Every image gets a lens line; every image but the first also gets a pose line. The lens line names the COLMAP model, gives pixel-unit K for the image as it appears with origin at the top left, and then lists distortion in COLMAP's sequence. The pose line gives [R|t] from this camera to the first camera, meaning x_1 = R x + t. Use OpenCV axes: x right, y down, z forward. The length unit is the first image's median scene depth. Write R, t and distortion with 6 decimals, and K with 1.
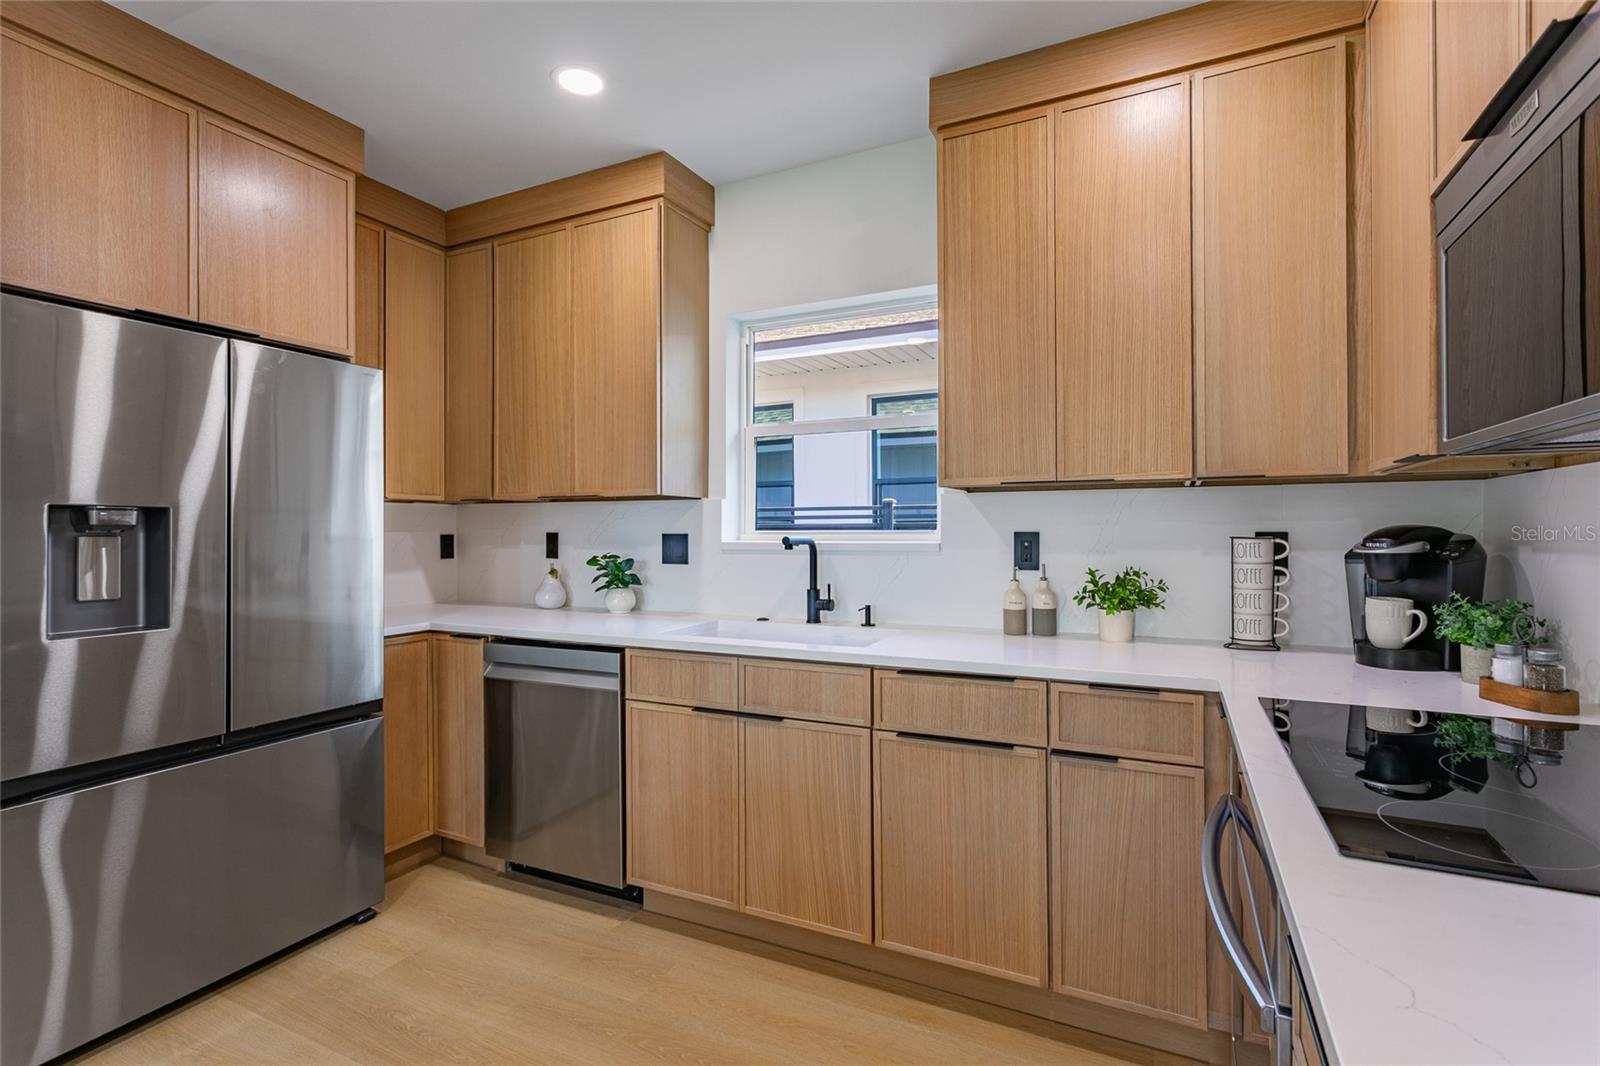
lens RADIAL K [[753.7, 0, 791.4], [0, 753.7, 522.7], [0, 0, 1]] dist [-0.000310, 0.005563]
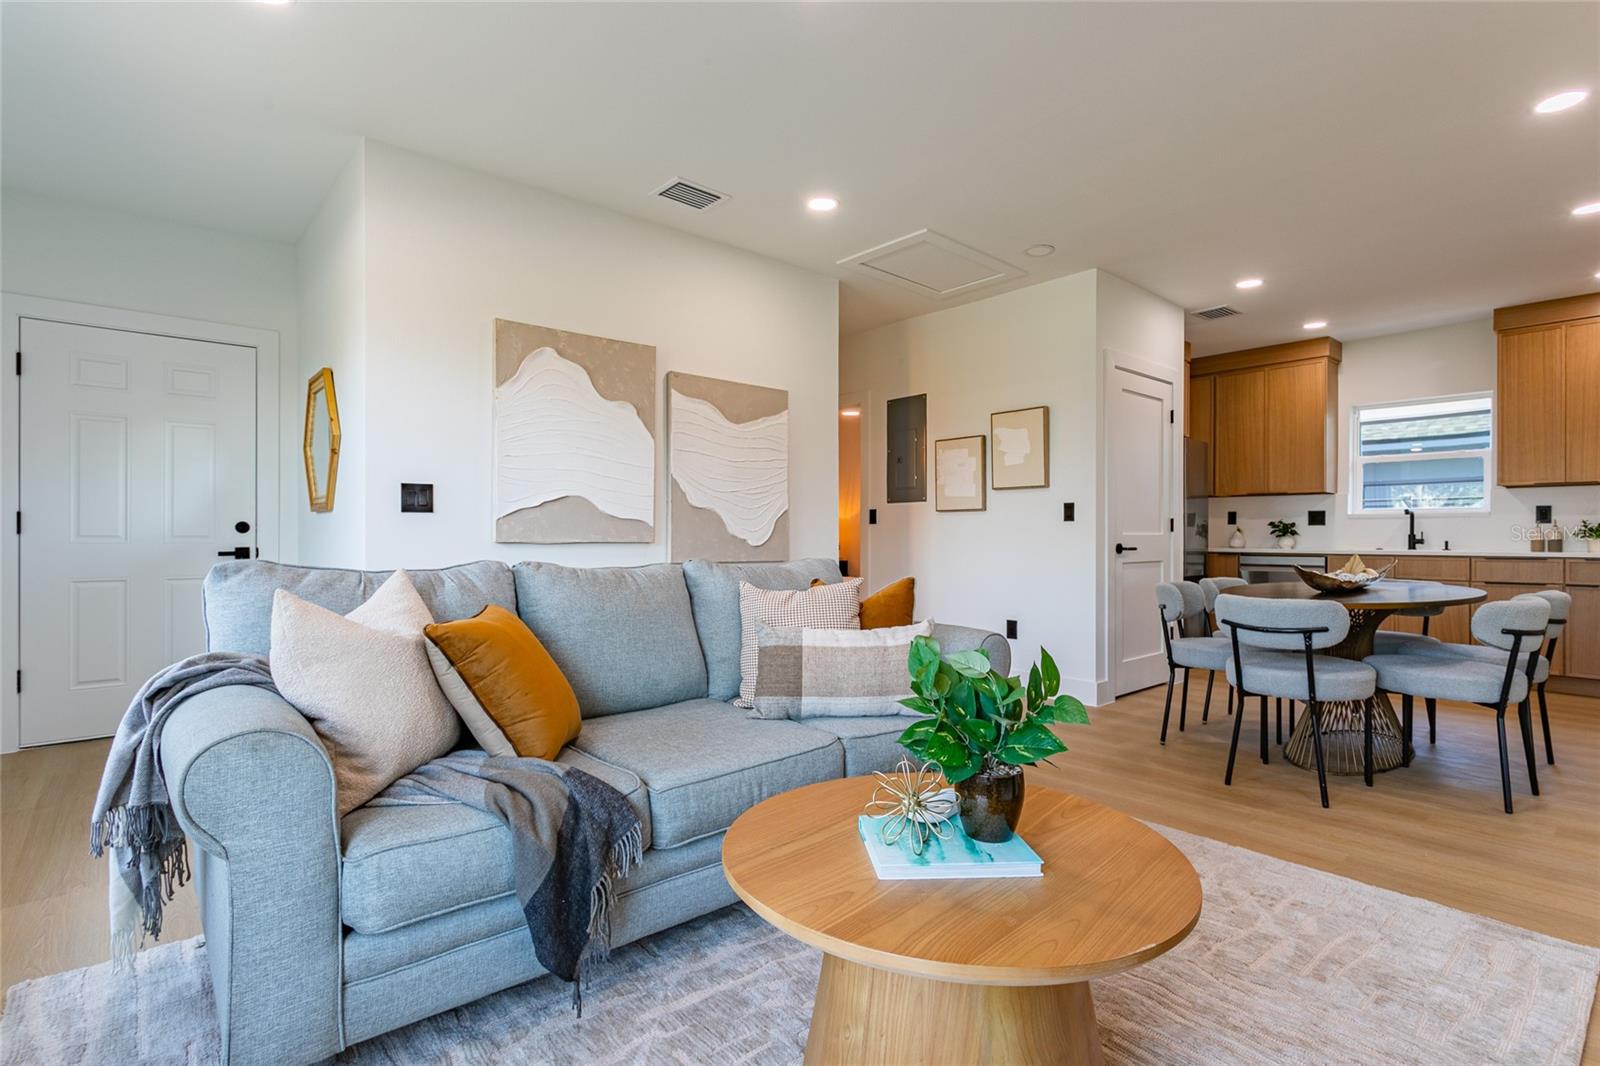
lens RADIAL K [[753.7, 0, 823.7], [0, 753.7, 532.3], [0, 0, 1]] dist [-0.000310, 0.005563]
pose [[0.928220, 0.005268, -0.371995, -0.819544], [-0.003238, 0.999976, 0.006083, 0.084417], [0.372019, -0.004442, 0.928215, -1.837784]]
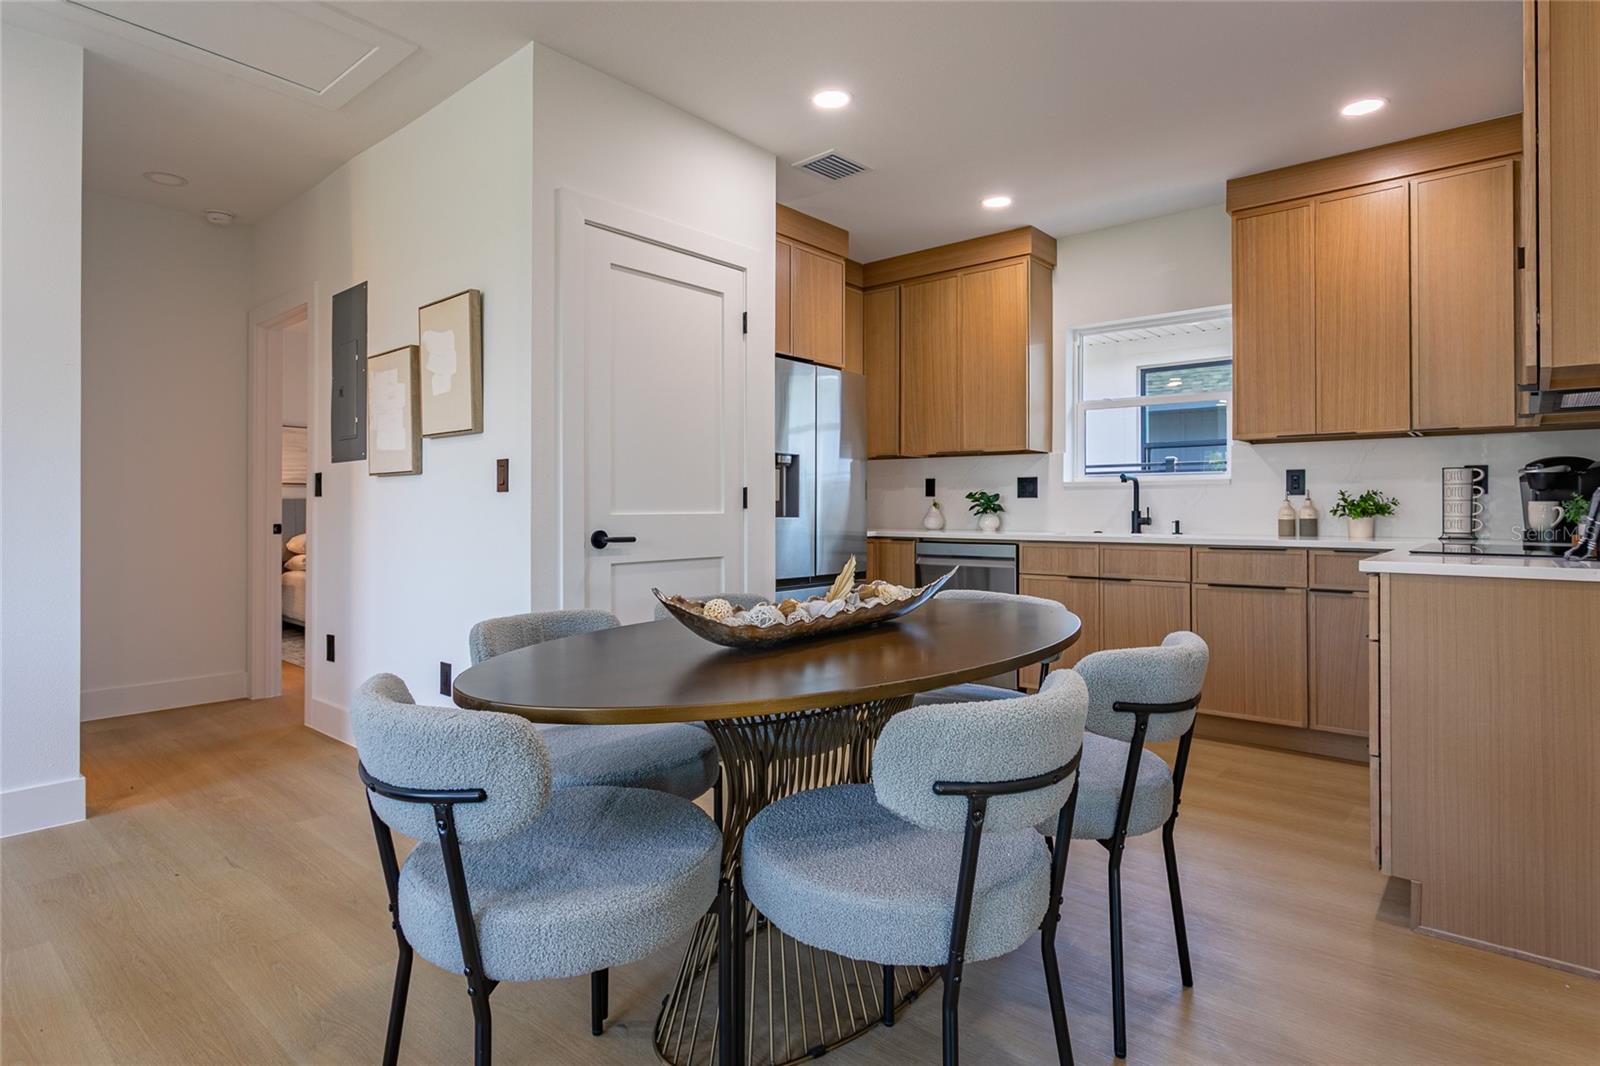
lens RADIAL K [[828.8, 0, 787.0], [0, 828.8, 498.5], [0, 0, 1]] dist [0.001113, -0.000610]
pose [[0.967288, 0.002107, -0.253672, -0.251498], [-0.002474, 0.999996, -0.001126, 0.075503], [0.253669, 0.001716, 0.967290, -0.863540]]
